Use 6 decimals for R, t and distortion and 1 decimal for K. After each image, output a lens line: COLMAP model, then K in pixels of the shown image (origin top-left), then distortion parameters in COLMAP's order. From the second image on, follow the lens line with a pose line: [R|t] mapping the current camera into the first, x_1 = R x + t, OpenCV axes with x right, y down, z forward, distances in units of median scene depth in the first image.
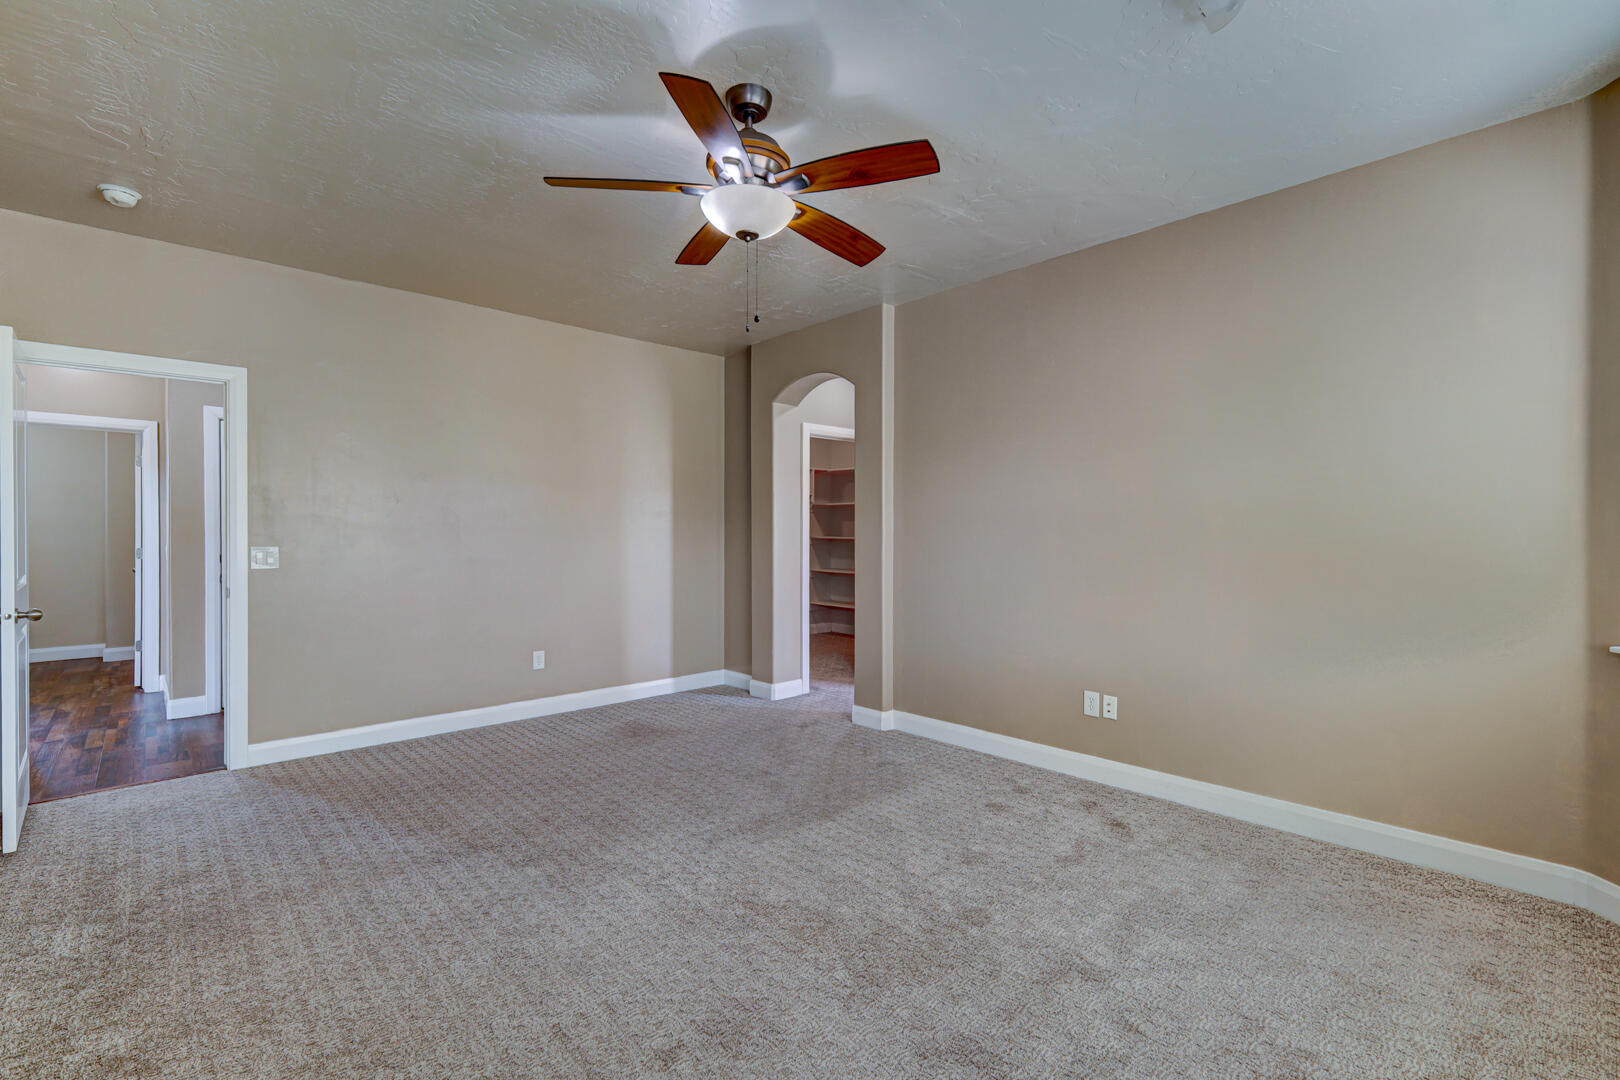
lens RADIAL K [[726.3, 0, 811.3], [0, 726.3, 533.5], [0, 0, 1]] dist [0.003019, 0.000208]
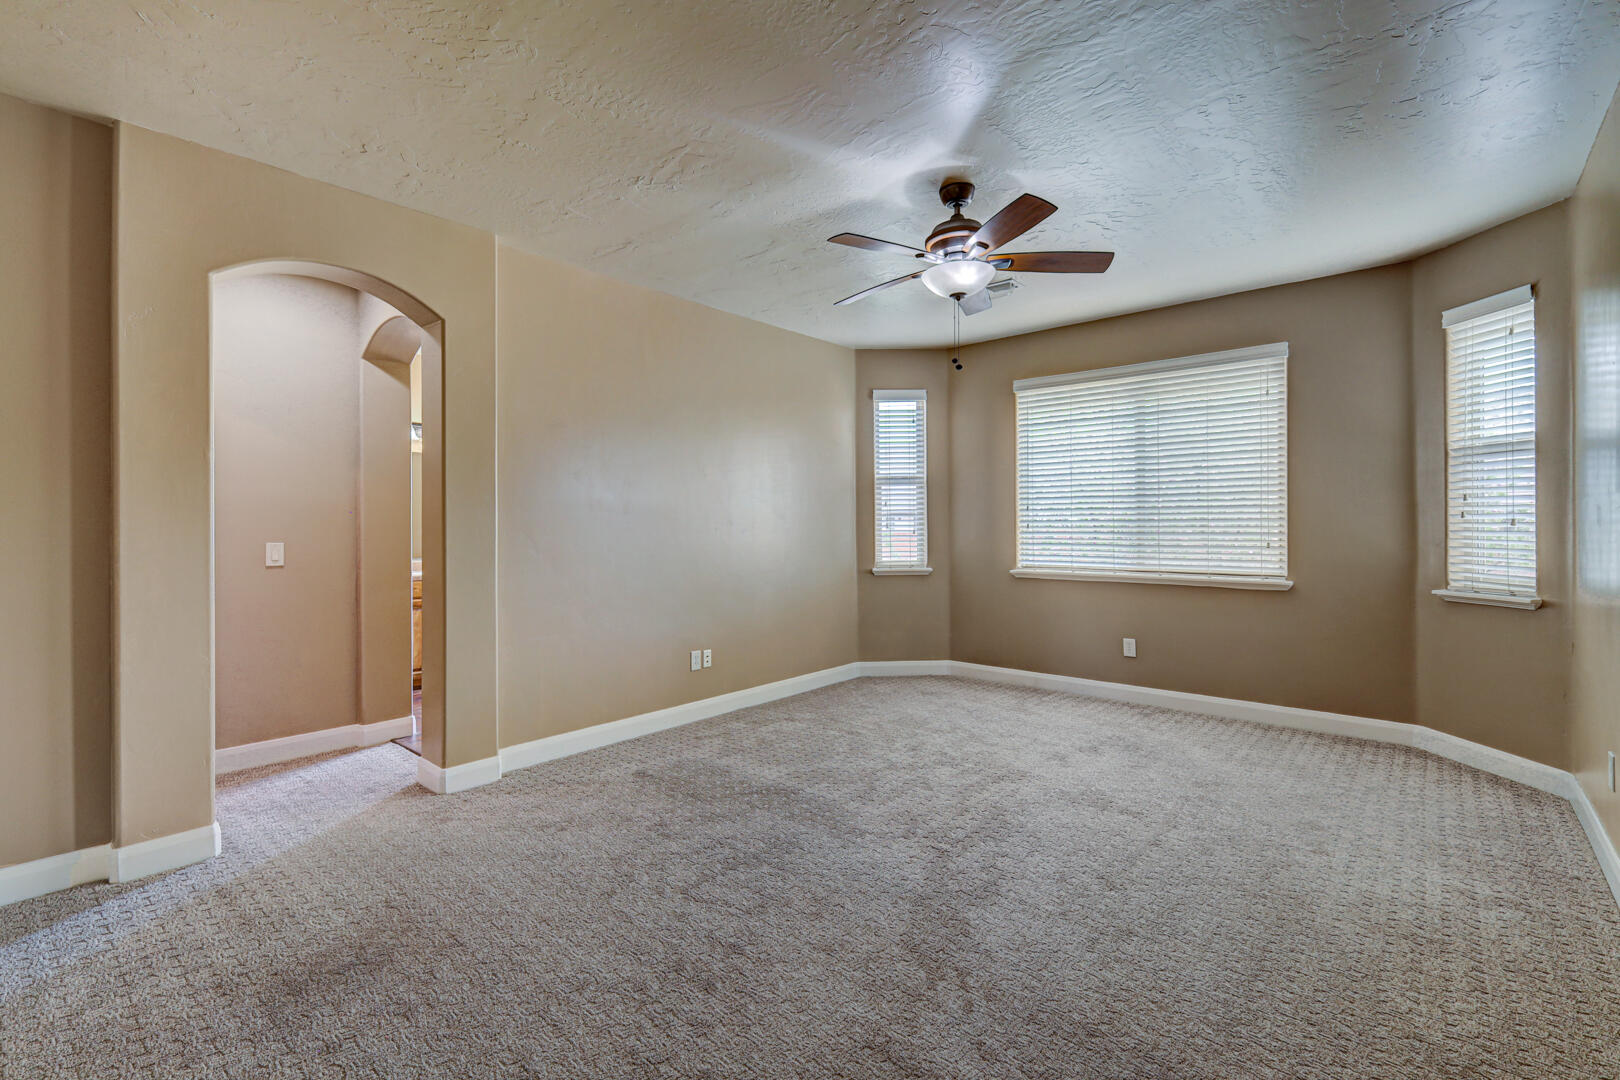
lens RADIAL K [[726.3, 0, 811.3], [0, 726.3, 533.5], [0, 0, 1]] dist [0.003019, 0.000208]
pose [[-0.104990, -0.018499, 0.994301, -0.940691], [0.003318, 0.999815, 0.018951, -0.012245], [-0.994468, 0.005288, -0.104909, 0.975594]]
